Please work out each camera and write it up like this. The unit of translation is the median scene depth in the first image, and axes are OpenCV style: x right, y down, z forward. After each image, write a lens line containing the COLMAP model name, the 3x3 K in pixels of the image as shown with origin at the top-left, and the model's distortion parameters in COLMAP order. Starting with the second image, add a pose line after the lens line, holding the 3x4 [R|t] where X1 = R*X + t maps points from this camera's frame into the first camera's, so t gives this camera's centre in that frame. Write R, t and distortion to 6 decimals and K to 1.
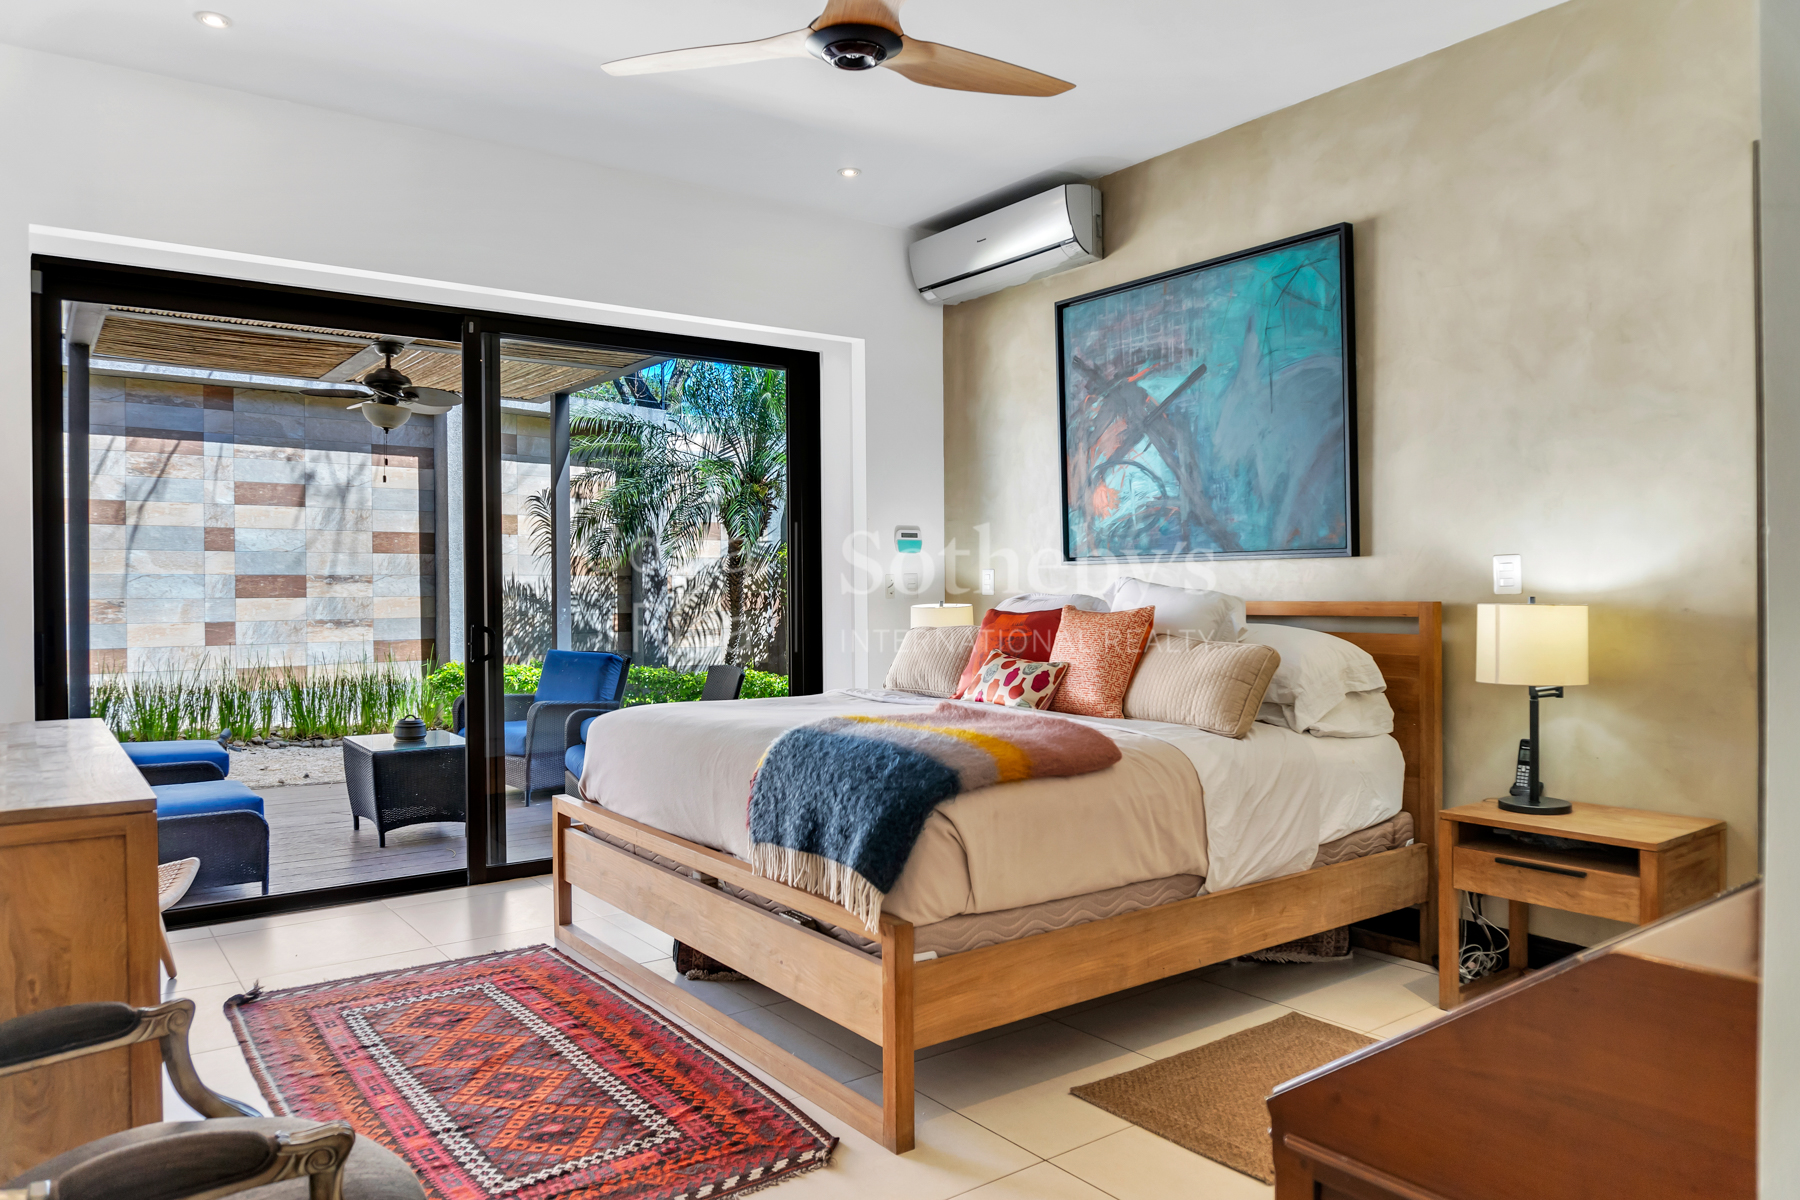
lens RADIAL K [[1222.2, 0, 909.3], [0, 1222.2, 590.6], [0, 0, 1]] dist [-0.035686, 0.007120]
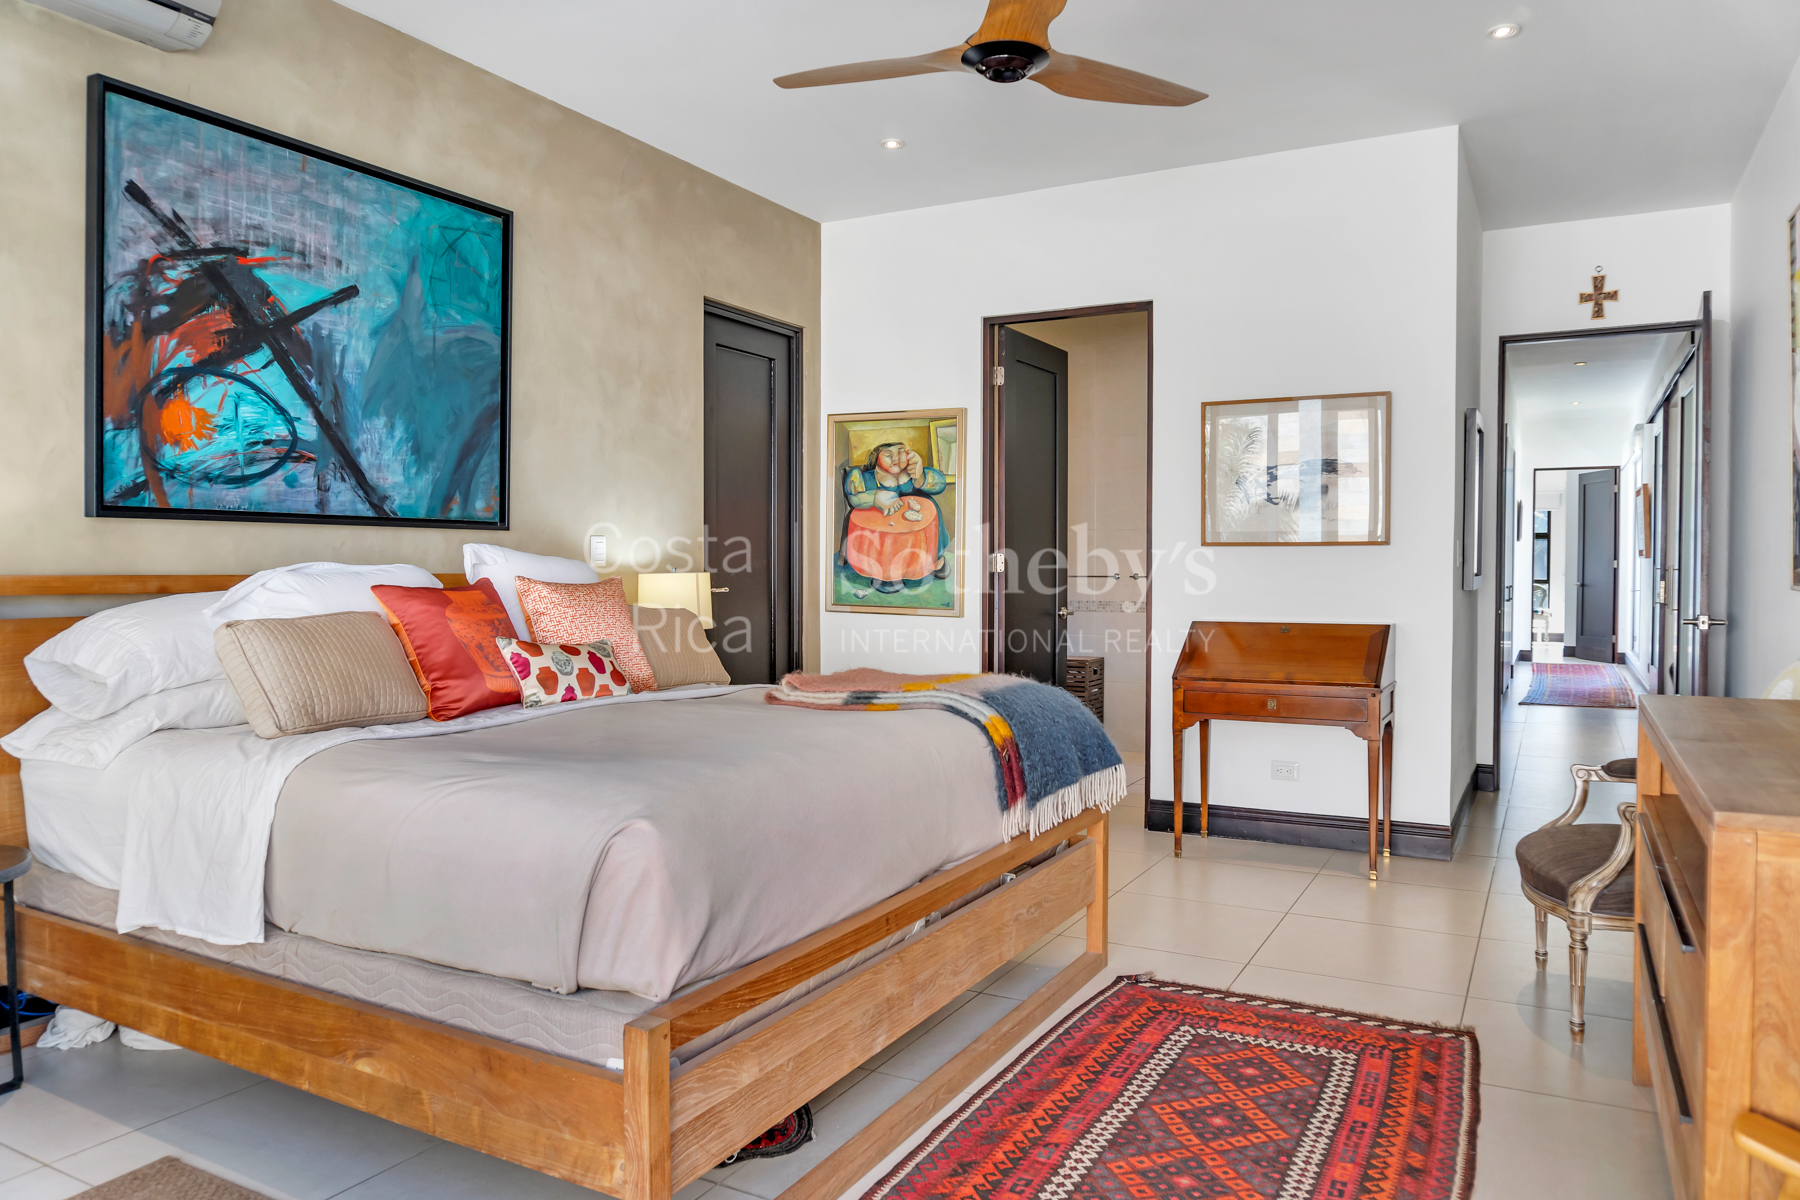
lens RADIAL K [[1222.2, 0, 901.7], [0, 1222.2, 603.3], [0, 0, 1]] dist [-0.035686, 0.007120]
pose [[-0.427033, -0.017280, 0.904071, -0.656426], [0.004798, 0.999760, 0.021375, 0.012227], [-0.904223, 0.013466, -0.426848, 1.020360]]
